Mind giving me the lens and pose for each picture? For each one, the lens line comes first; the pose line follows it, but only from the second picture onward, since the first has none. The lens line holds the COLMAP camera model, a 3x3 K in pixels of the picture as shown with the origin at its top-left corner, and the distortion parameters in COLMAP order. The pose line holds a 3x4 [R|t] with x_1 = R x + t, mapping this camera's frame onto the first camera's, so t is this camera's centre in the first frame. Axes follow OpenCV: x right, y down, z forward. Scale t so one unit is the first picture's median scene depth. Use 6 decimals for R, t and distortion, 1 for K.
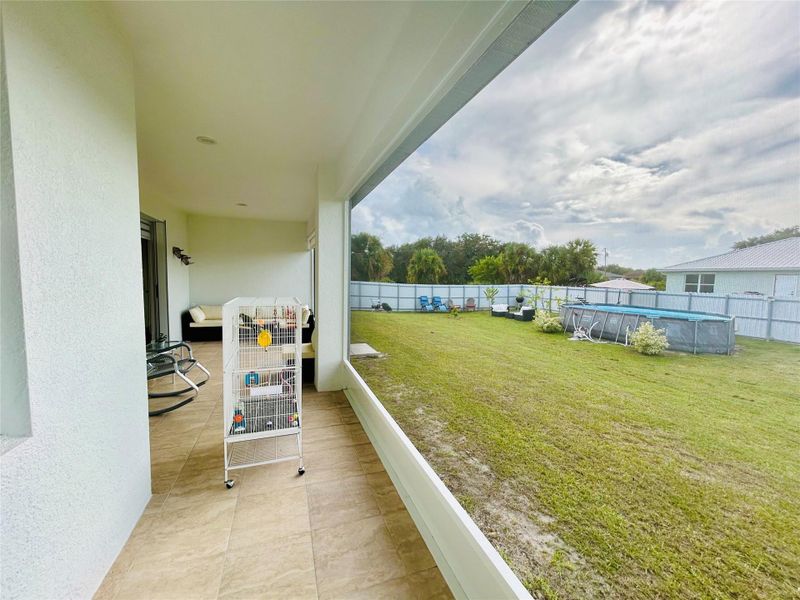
lens RADIAL K [[324.6, 0, 396.8], [0, 324.6, 300.7], [0, 0, 1]] dist [-0.001786, -0.000861]
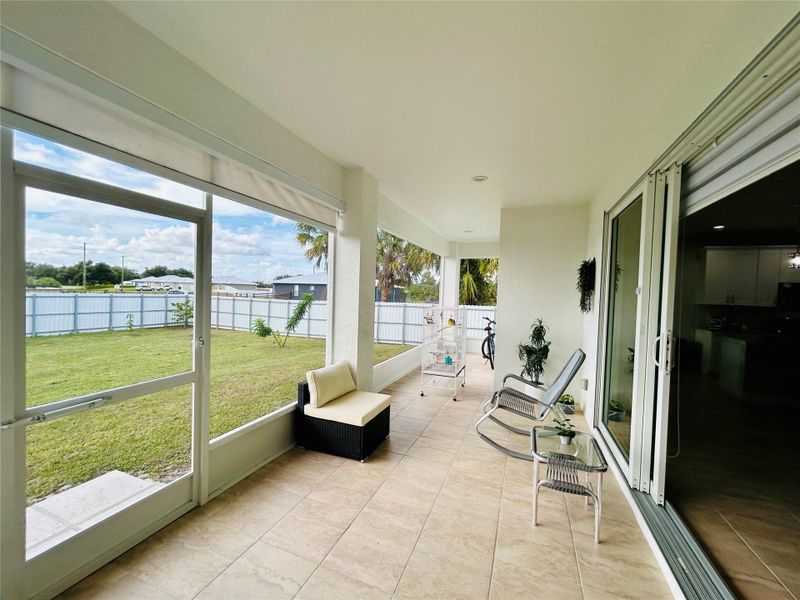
lens RADIAL K [[324.6, 0, 398.0], [0, 324.6, 299.1], [0, 0, 1]] dist [-0.001786, -0.000861]
pose [[-0.749447, -0.056516, 0.659647, -0.194296], [0.003682, 0.995979, 0.089515, -0.032966], [-0.662054, 0.069515, -0.746226, 0.346341]]
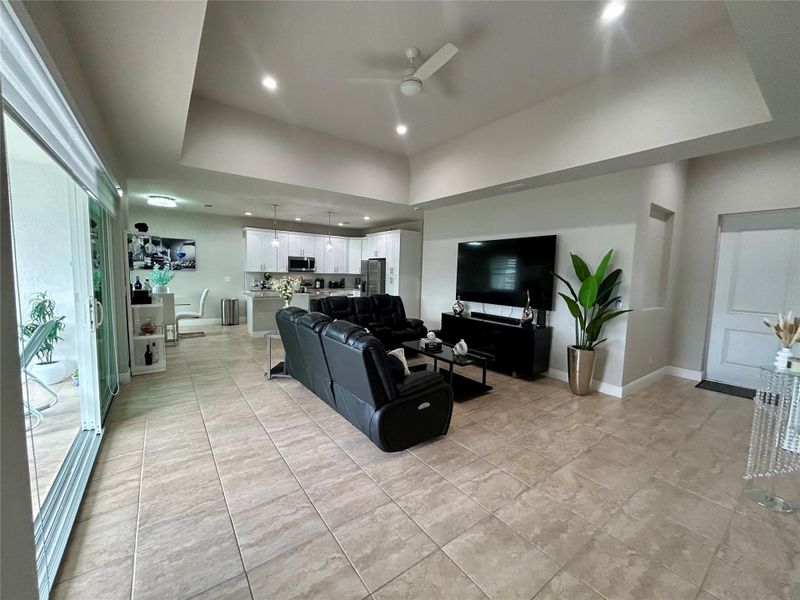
lens RADIAL K [[324.6, 0, 397.5], [0, 324.6, 298.5], [0, 0, 1]] dist [-0.001786, -0.000861]
pose [[-0.957470, -0.018915, -0.287912, -0.314090], [-0.064804, 0.986453, 0.150702, -0.043670], [0.281161, 0.162951, -0.945725, 0.379961]]
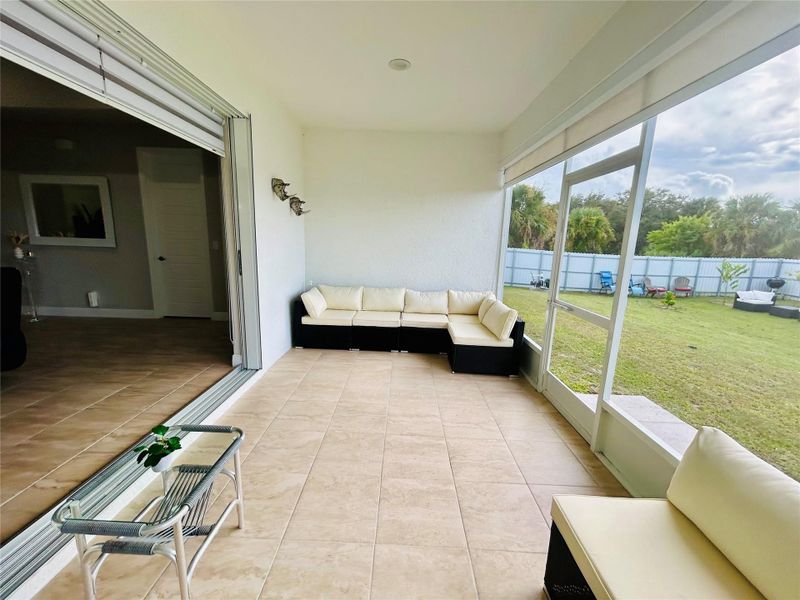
lens RADIAL K [[324.6, 0, 398.4], [0, 324.6, 300.0], [0, 0, 1]] dist [-0.001786, -0.000861]
pose [[0.937798, 0.075370, -0.338902, -0.060470], [-0.040309, 0.993187, 0.109337, -0.006805], [0.344834, -0.088875, 0.934447, 0.111590]]
